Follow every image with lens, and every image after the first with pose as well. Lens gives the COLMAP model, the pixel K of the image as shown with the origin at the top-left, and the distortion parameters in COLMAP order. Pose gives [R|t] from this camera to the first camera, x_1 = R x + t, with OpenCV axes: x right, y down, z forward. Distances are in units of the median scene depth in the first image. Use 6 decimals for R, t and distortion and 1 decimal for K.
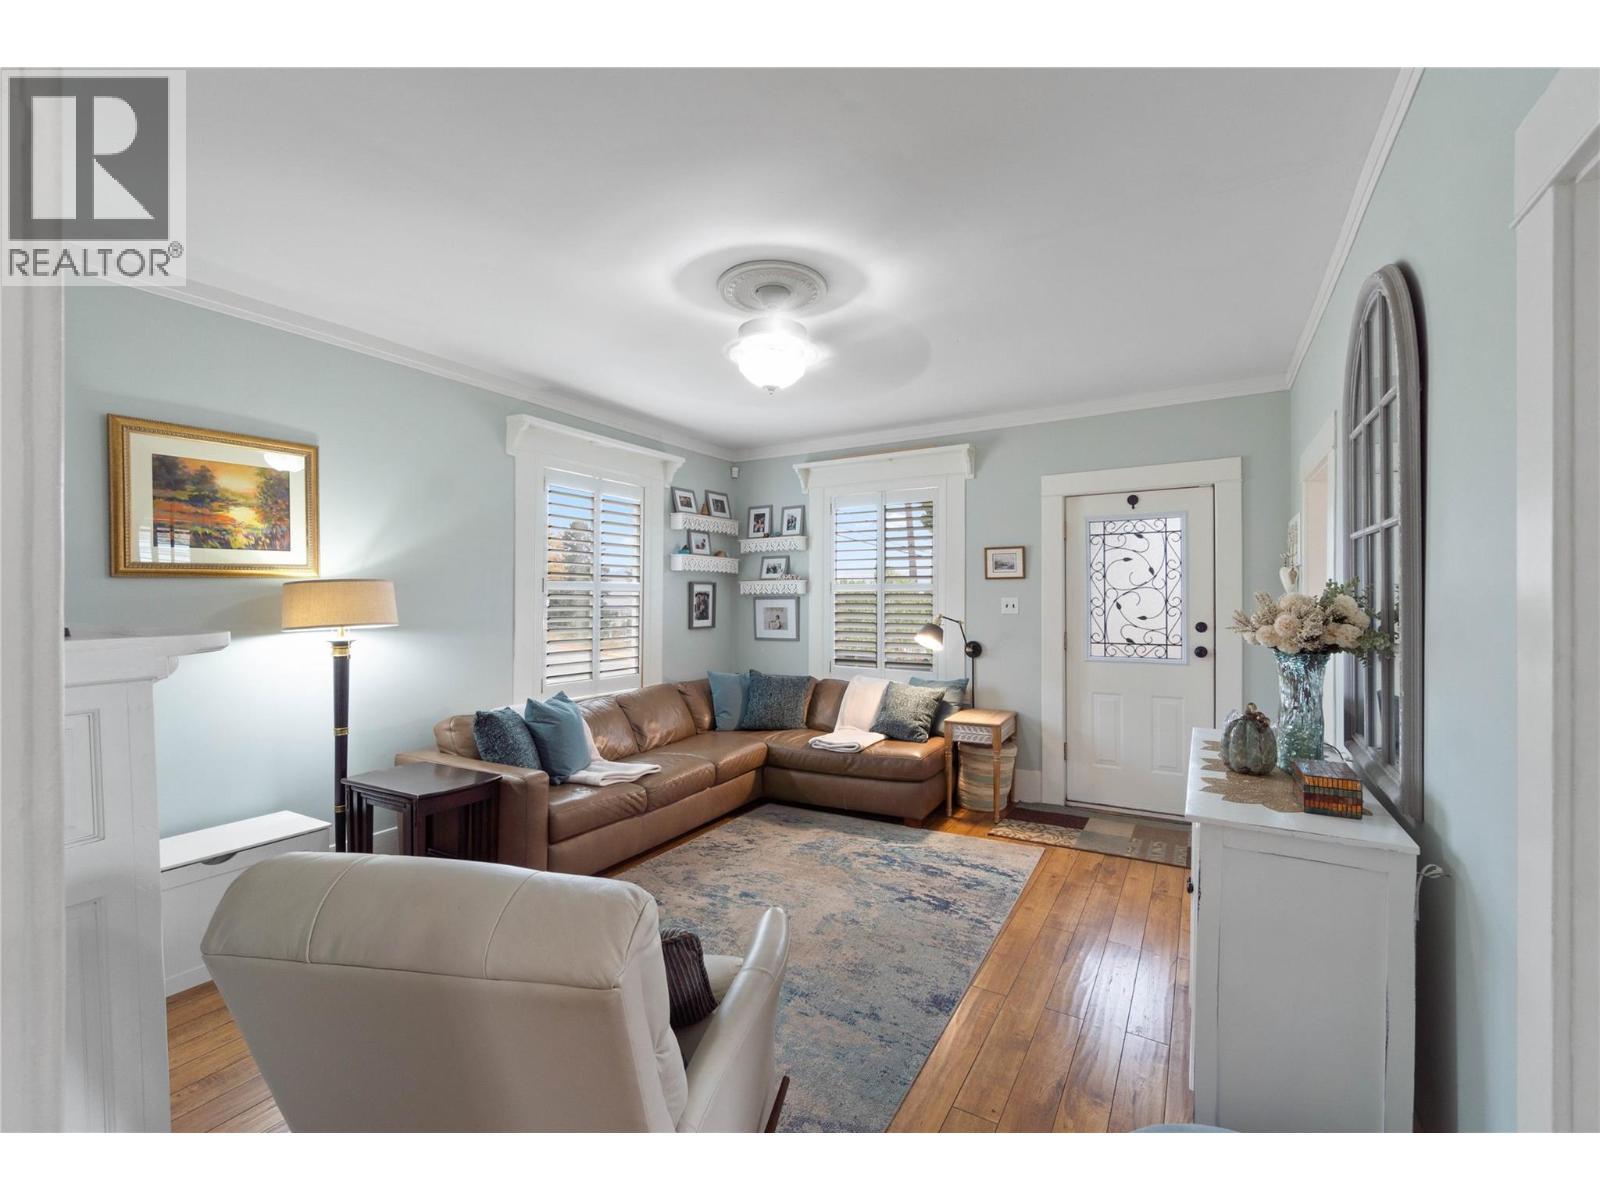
lens RADIAL K [[698.7, 0, 798.1], [0, 698.7, 600.6], [0, 0, 1]] dist [-0.000379, -0.000080]
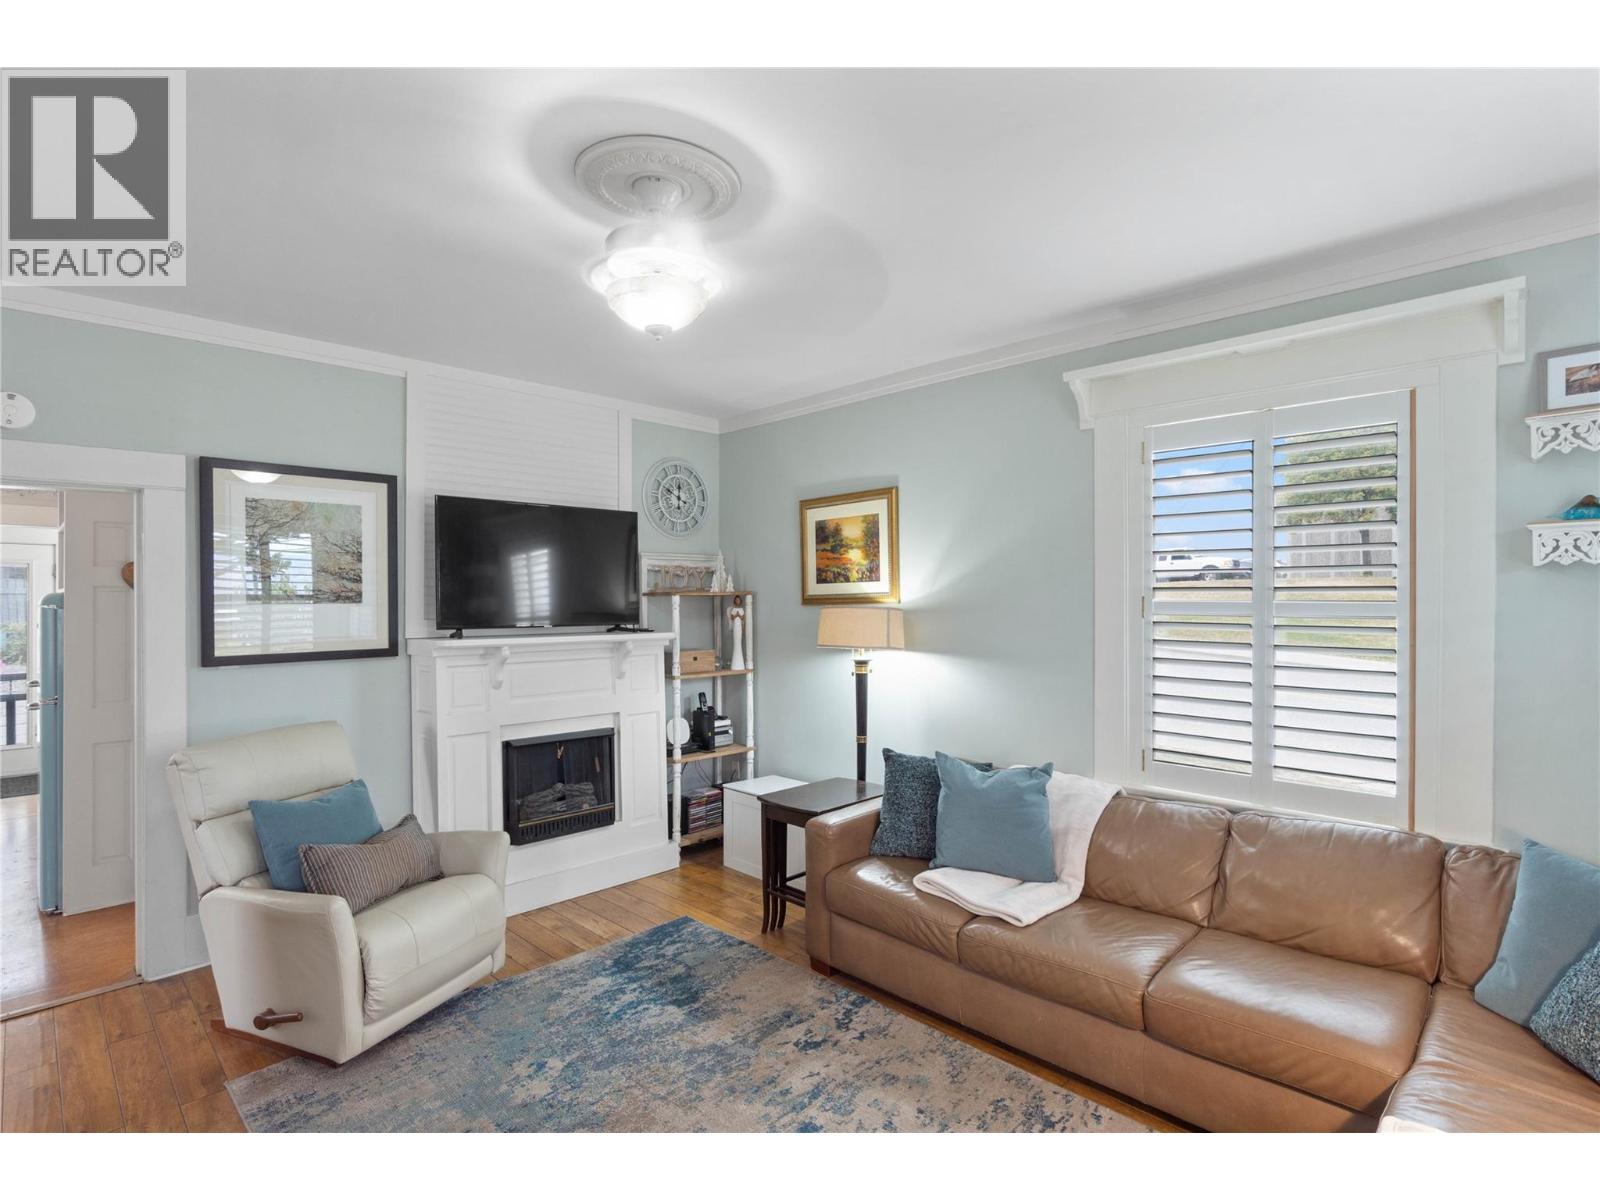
lens RADIAL K [[803.3, 0, 796.9], [0, 803.3, 597.5], [0, 0, 1]] dist [0.001456, 0.000201]
pose [[-0.262711, 0.000153, -0.964875, 0.650358], [0.000045, 1.000000, 0.000146, -0.044937], [0.964875, -0.000005, -0.262711, 1.267980]]
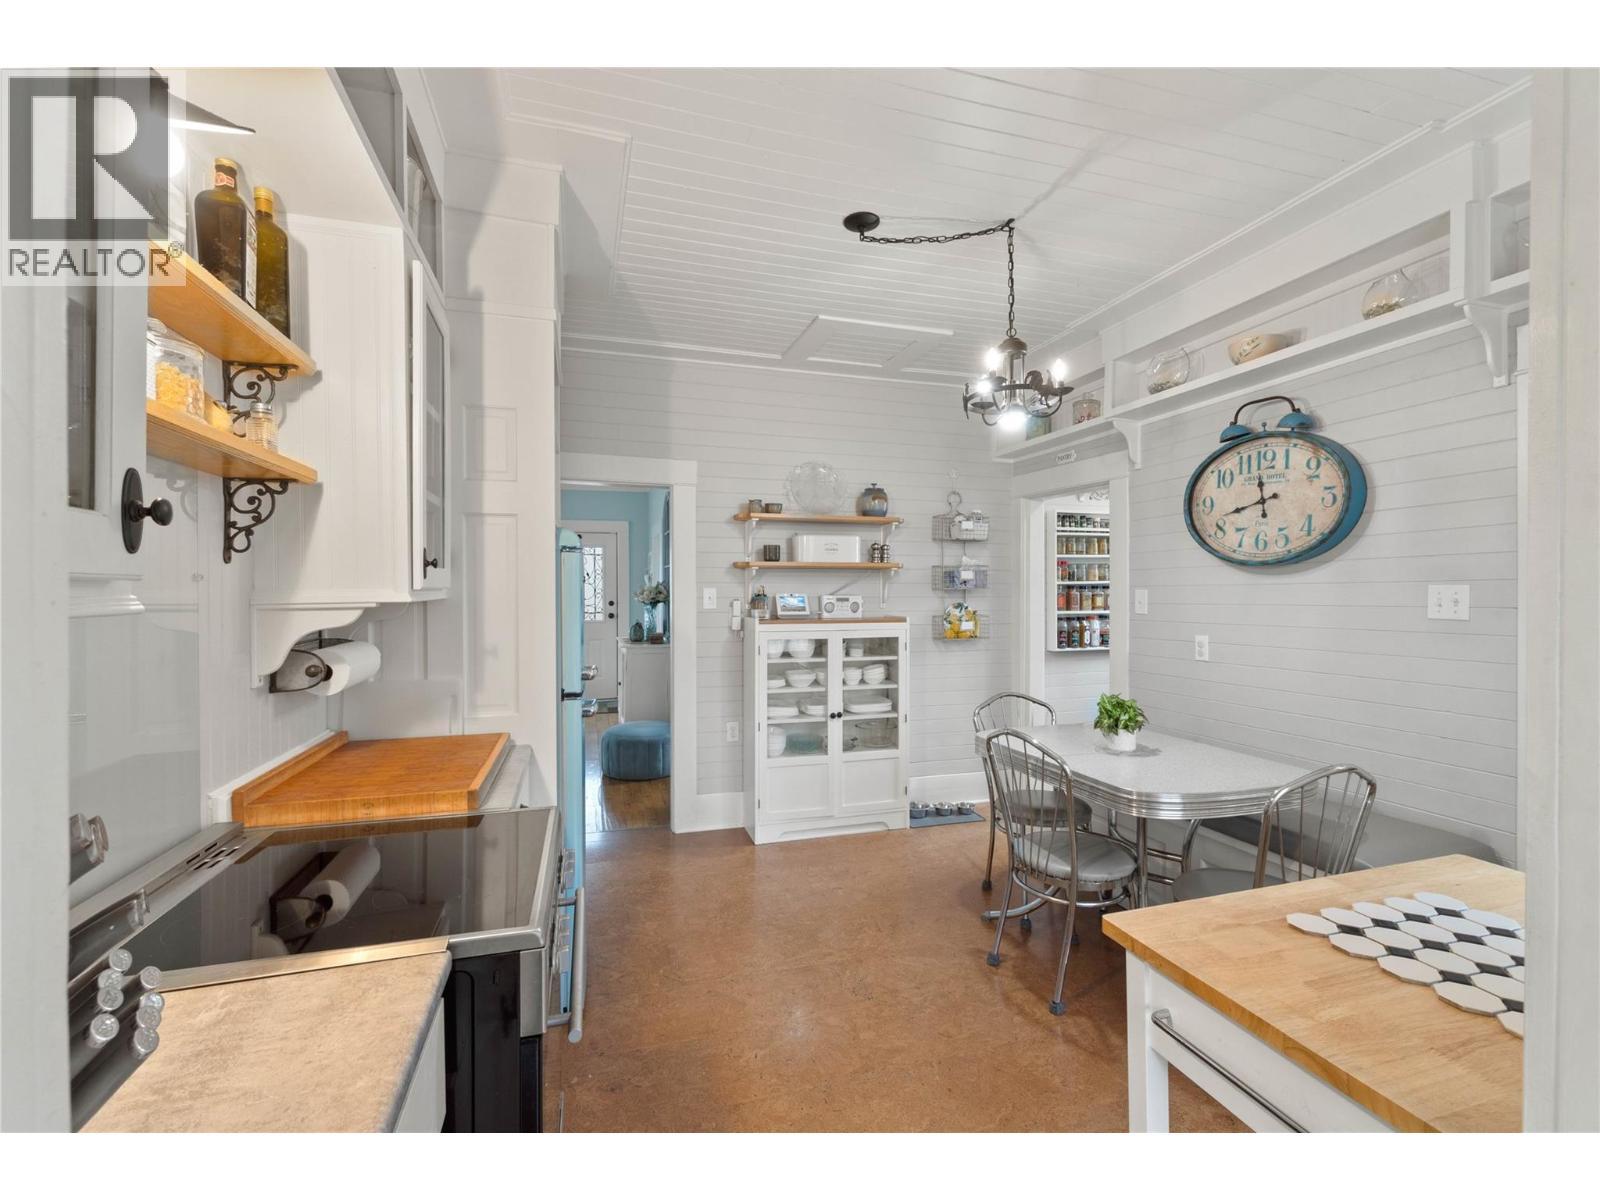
lens RADIAL K [[699.5, 0, 797.6], [0, 699.5, 596.6], [0, 0, 1]] dist [0.000064, 0.000000]
pose [[0.680865, -0.000733, 0.732409, -0.419147], [0.000647, 1.000000, 0.000400, 0.014789], [-0.732409, 0.000202, 0.680865, -0.600072]]
